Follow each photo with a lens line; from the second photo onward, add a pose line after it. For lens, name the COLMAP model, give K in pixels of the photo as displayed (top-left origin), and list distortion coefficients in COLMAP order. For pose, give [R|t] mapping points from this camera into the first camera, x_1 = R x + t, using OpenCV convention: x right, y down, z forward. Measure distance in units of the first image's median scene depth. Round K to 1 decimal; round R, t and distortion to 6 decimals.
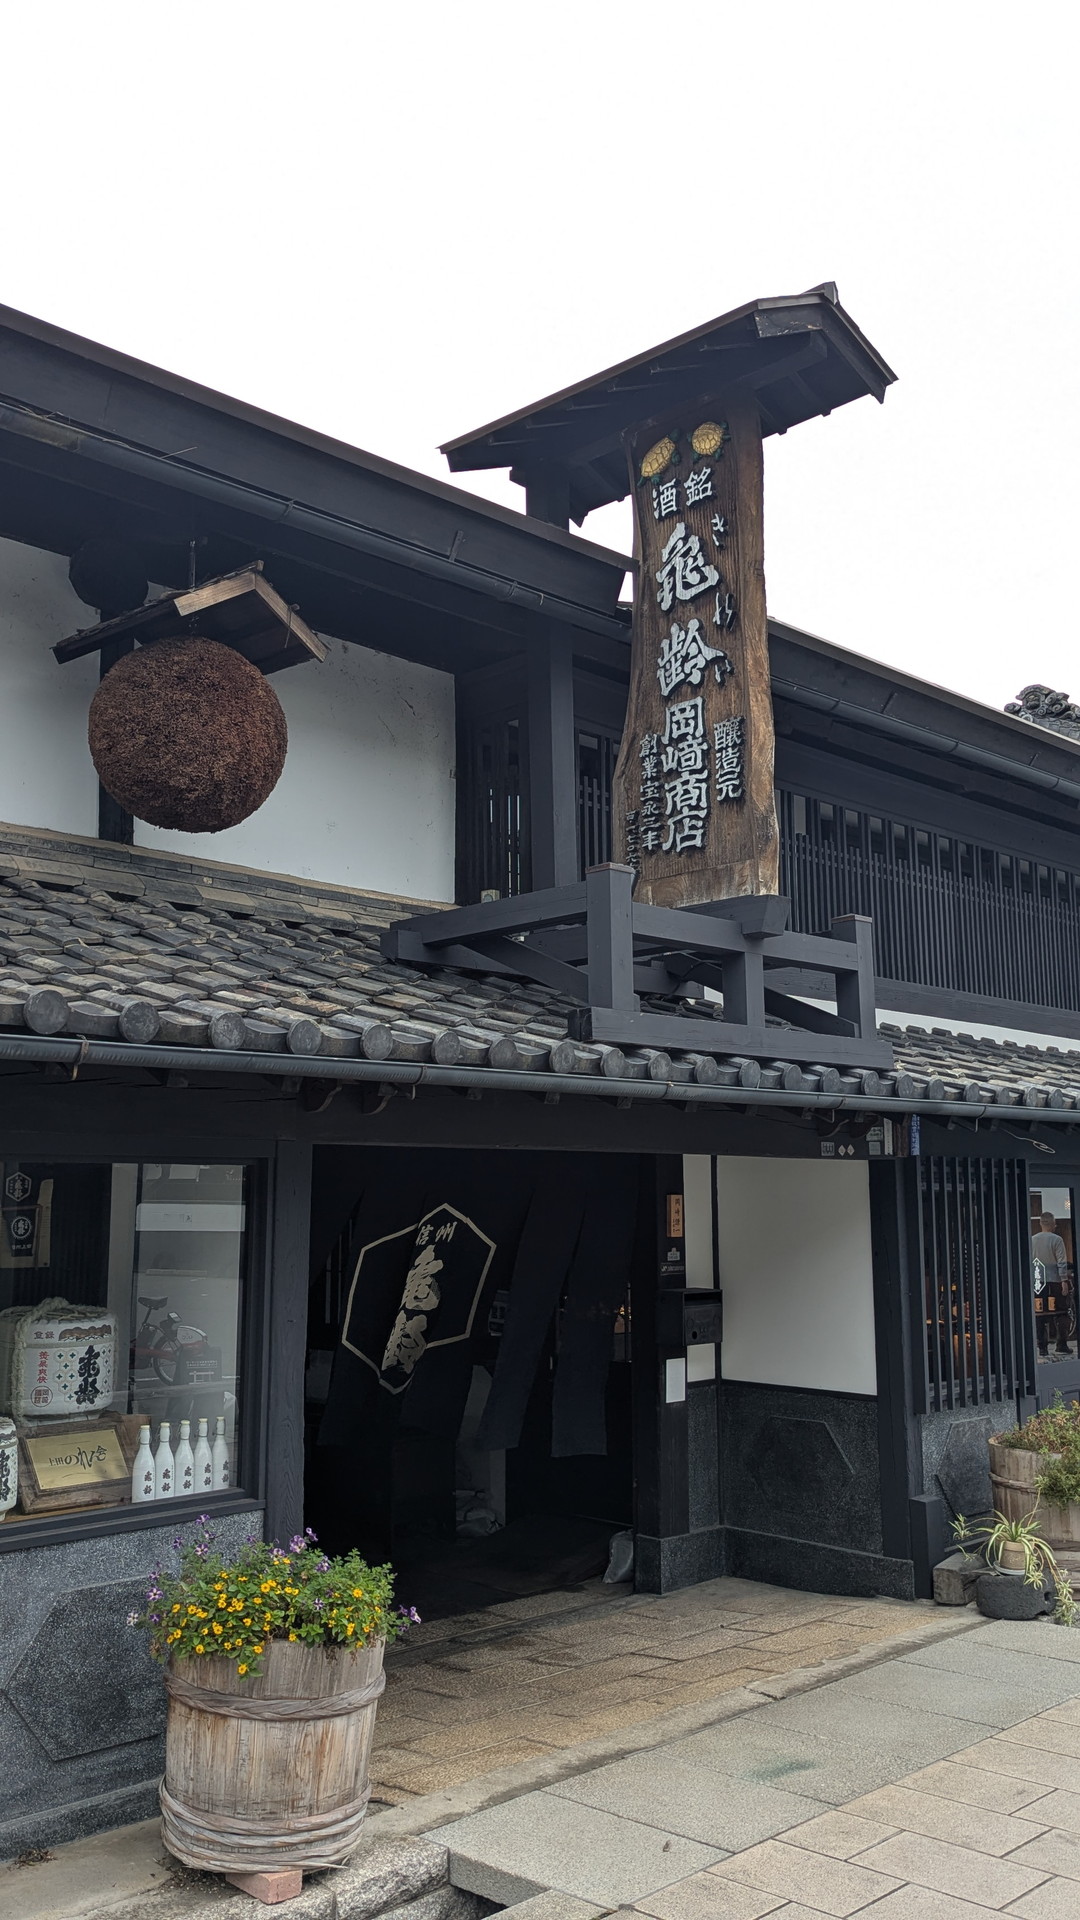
lens RADIAL K [[1617.4, 0, 556.7], [0, 1617.4, 986.0], [0, 0, 1]] dist [0.065950, -0.049229]
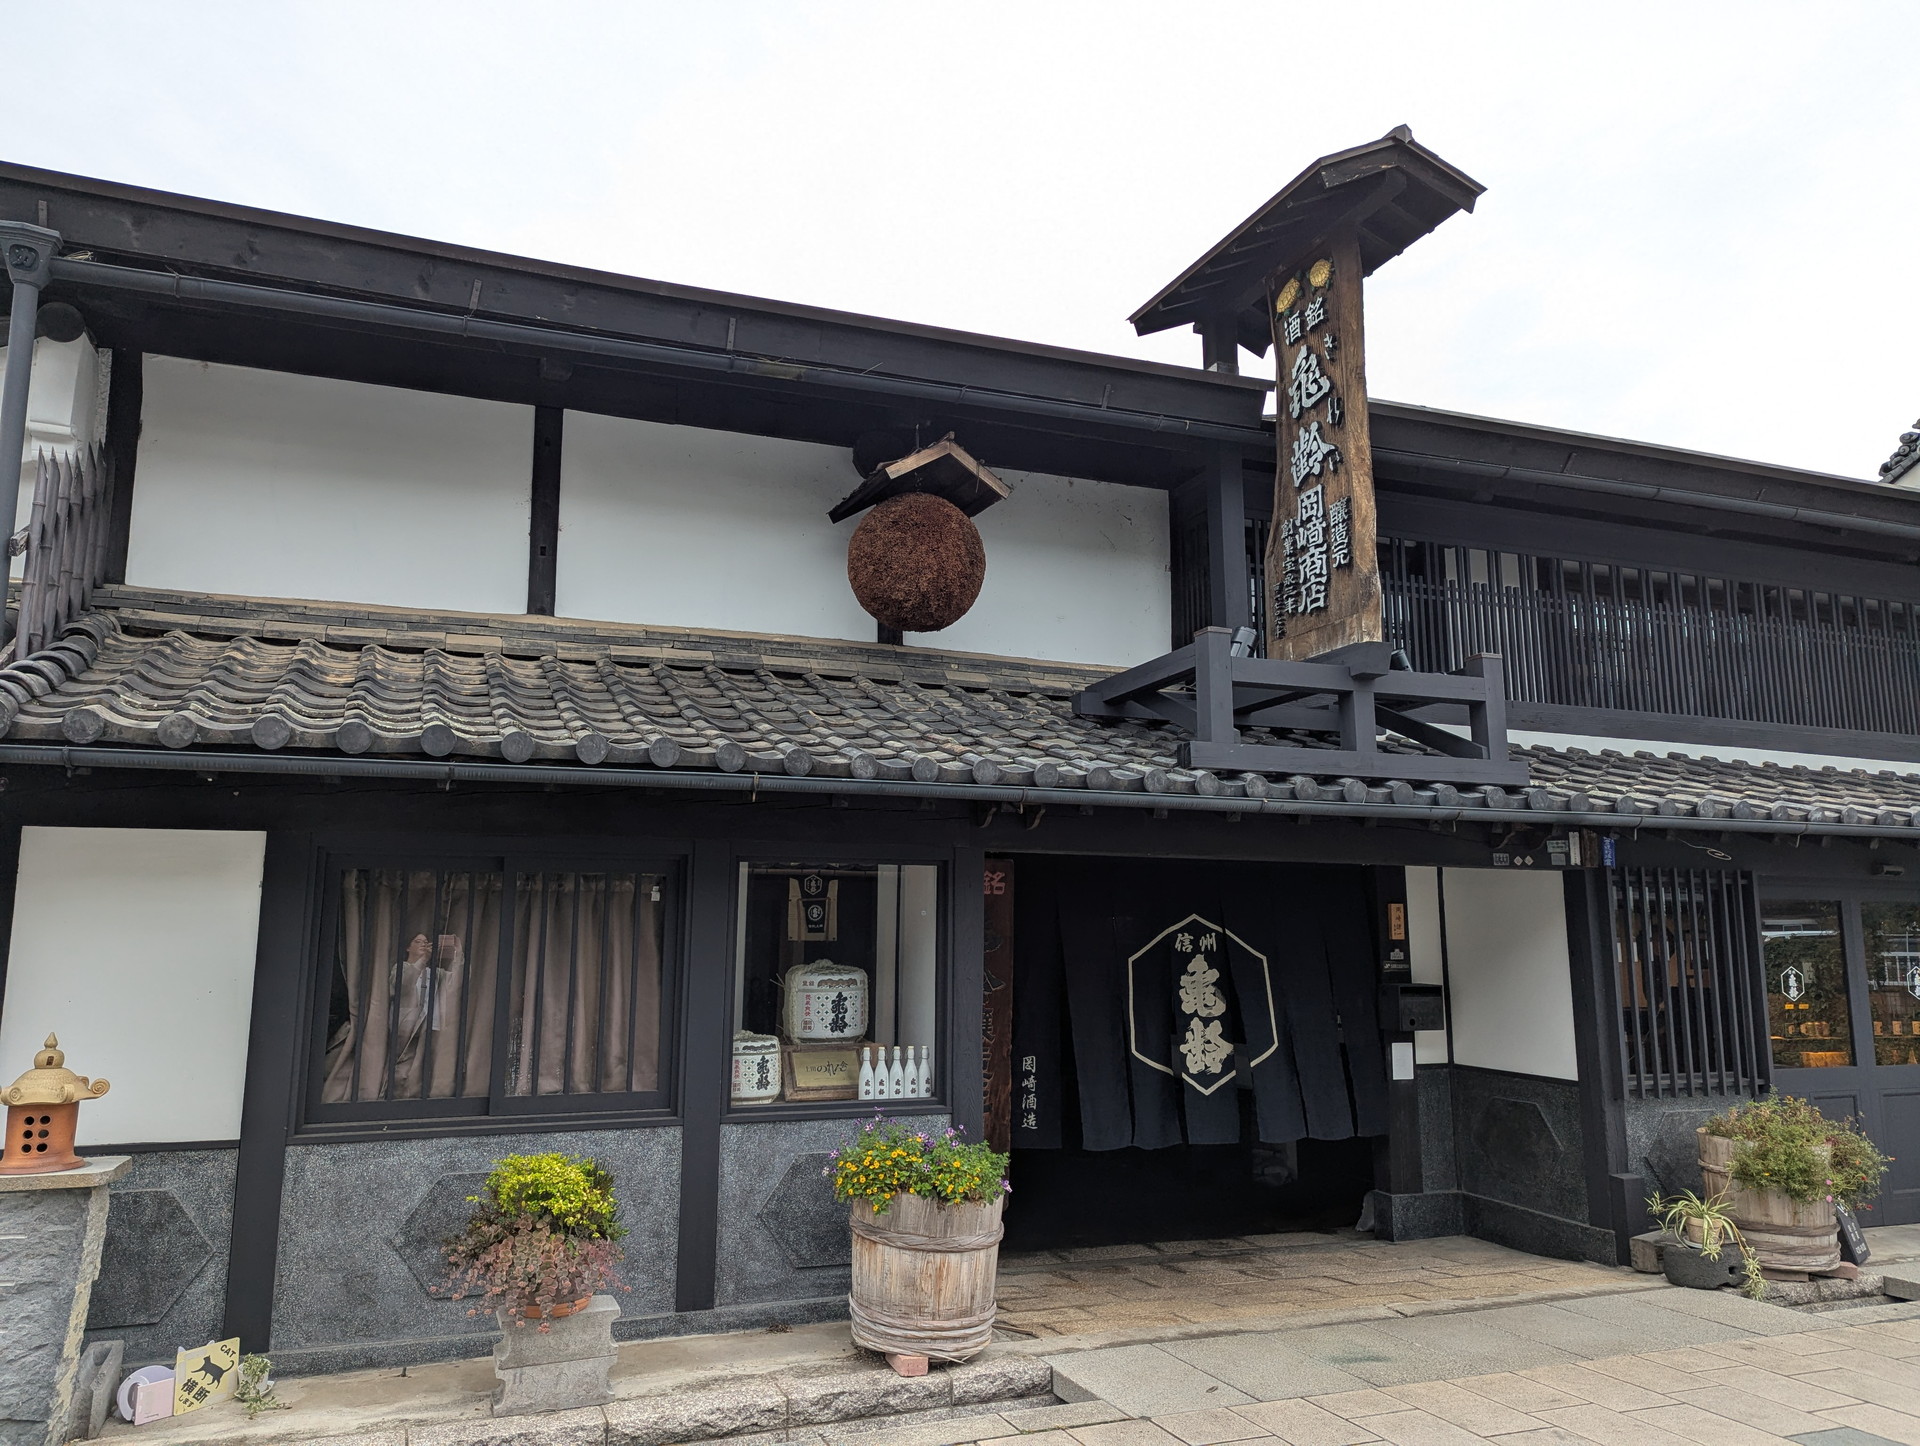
lens RADIAL K [[1345.4, 0, 945.4], [0, 1345.4, 732.3], [0, 0, 1]] dist [0.057170, -0.039163]
pose [[0.908898, -0.055586, -0.413296, 0.242136], [0.047169, 0.998420, -0.030551, 0.025138], [0.414341, 0.008273, 0.910084, -0.039224]]
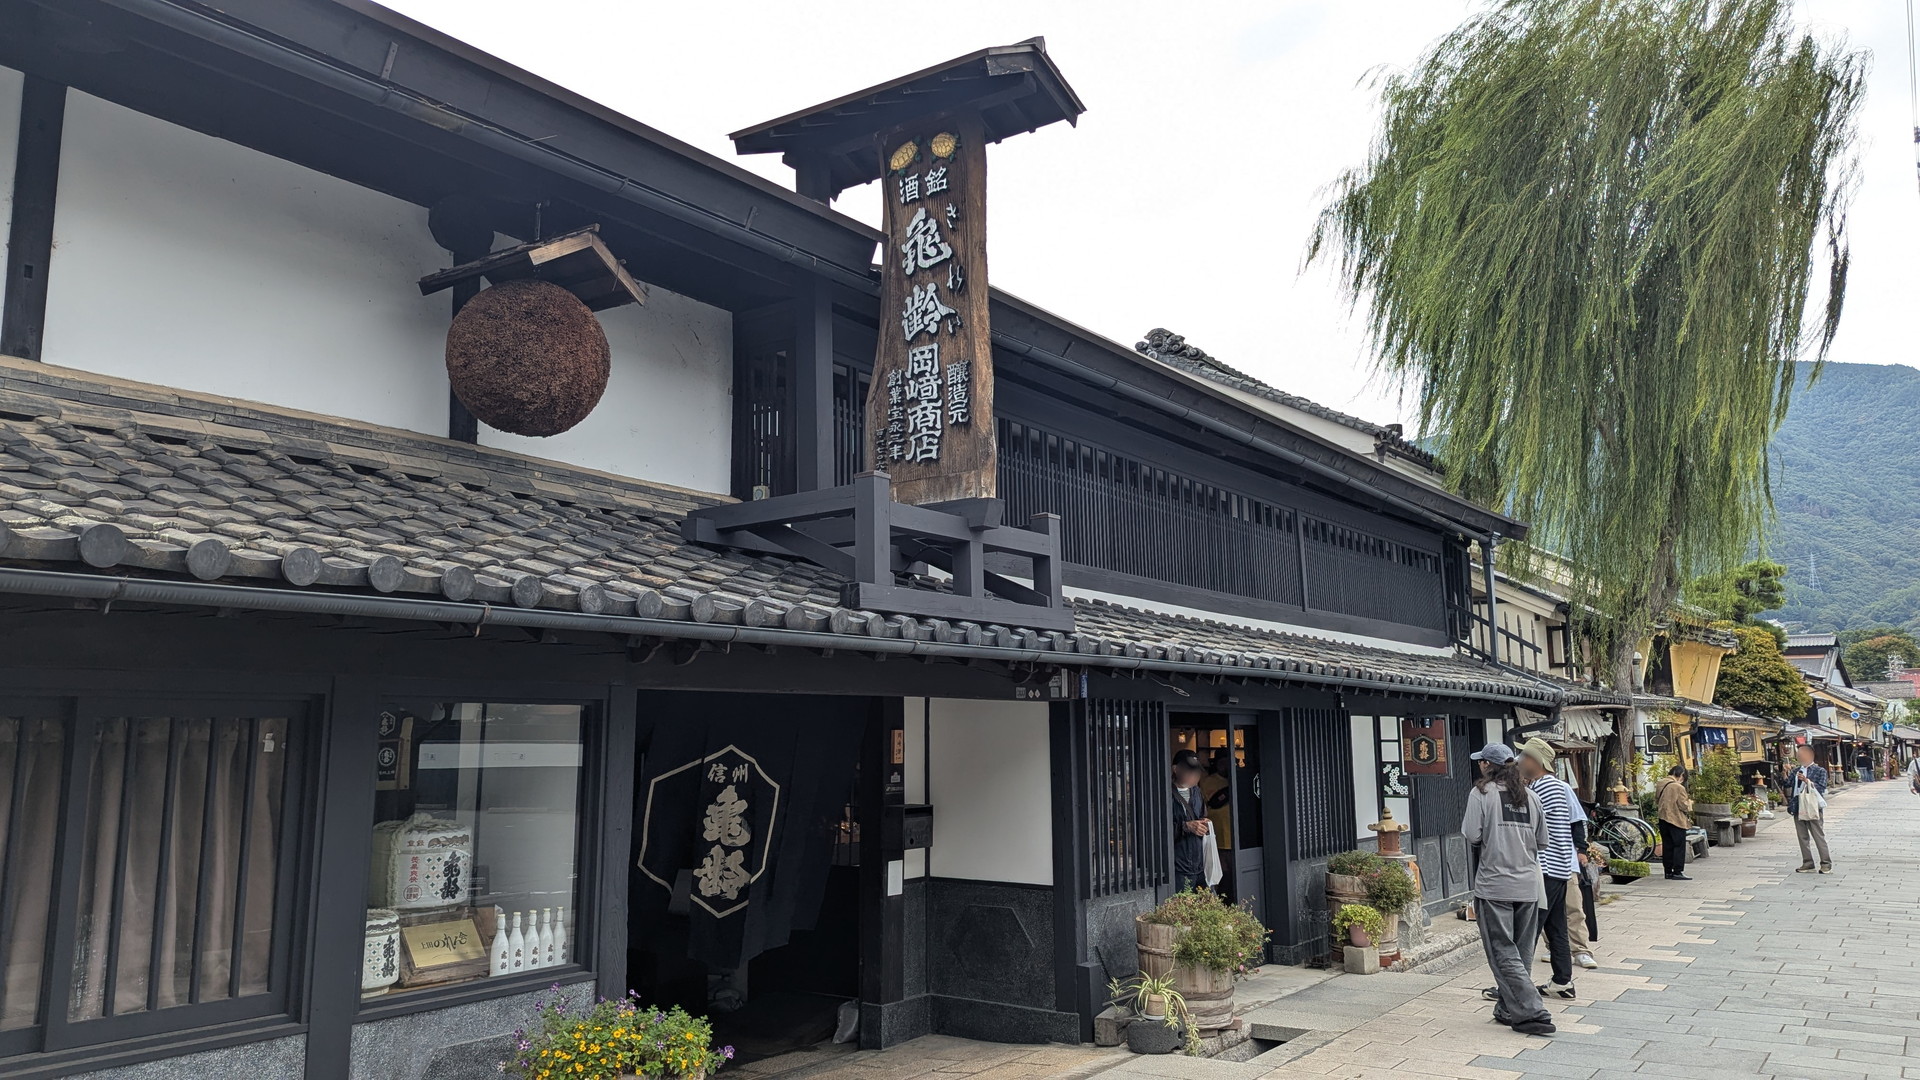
lens RADIAL K [[1362.5, 0, 962.5], [0, 1362.5, 531.5], [0, 0, 1]] dist [0.088683, -0.101152]
pose [[0.987870, 0.019689, 0.154030, -0.055830], [-0.016647, 0.999641, -0.021014, -0.005234], [-0.154388, 0.018195, 0.987843, -0.078422]]
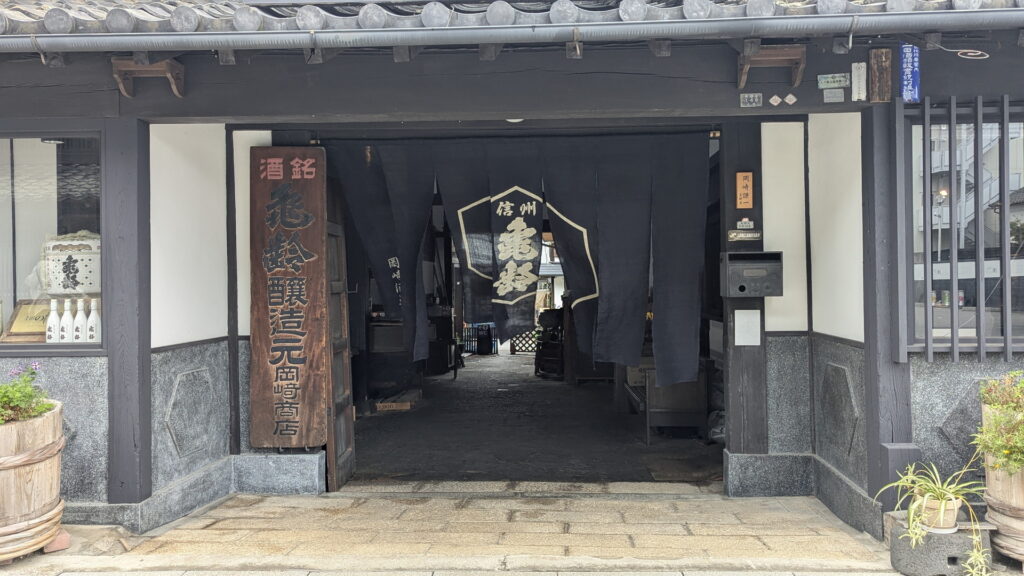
lens RADIAL K [[862.6, 0, 516.4], [0, 862.6, 275.7], [0, 0, 1]] dist [0.065950, -0.049229]
pose [[0.669297, -0.009836, -0.742930, 0.543891], [0.106361, 0.990882, 0.082701, 0.171241], [0.735343, -0.134370, 0.664240, 0.585638]]
